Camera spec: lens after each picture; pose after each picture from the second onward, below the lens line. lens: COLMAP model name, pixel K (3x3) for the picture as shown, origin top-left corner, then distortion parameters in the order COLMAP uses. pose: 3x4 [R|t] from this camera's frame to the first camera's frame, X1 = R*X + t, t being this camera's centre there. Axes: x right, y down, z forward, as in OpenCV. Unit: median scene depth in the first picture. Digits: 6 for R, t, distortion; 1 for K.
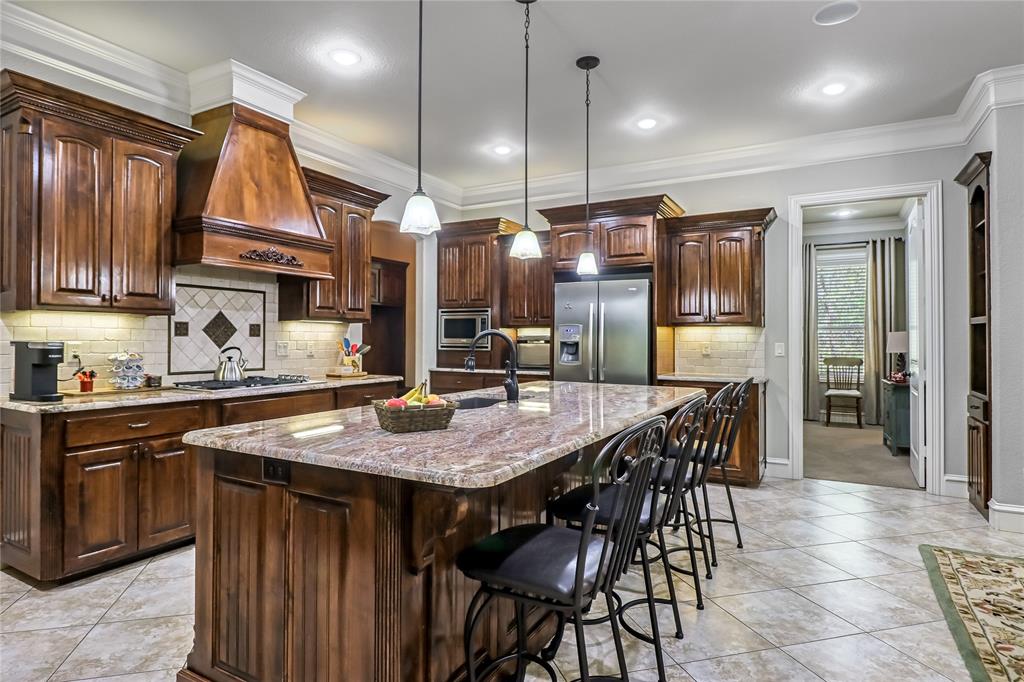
lens RADIAL K [[583.0, 0, 500.7], [0, 583.0, 331.0], [0, 0, 1]] dist [0.001811, -0.001950]
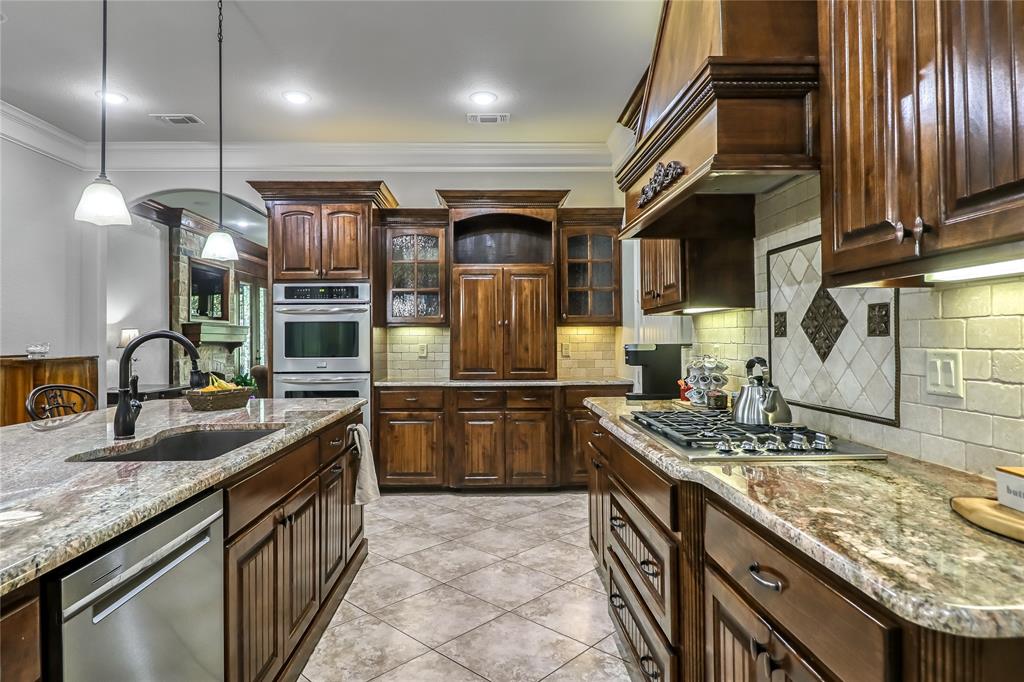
lens RADIAL K [[586.9, 0, 498.6], [0, 586.9, 332.8], [0, 0, 1]] dist [-0.000276, -0.004467]
pose [[-0.859153, -0.003344, -0.511708, -0.001681], [0.011319, 0.999610, -0.025536, 0.014810], [0.511594, -0.027732, -0.858780, 1.214998]]
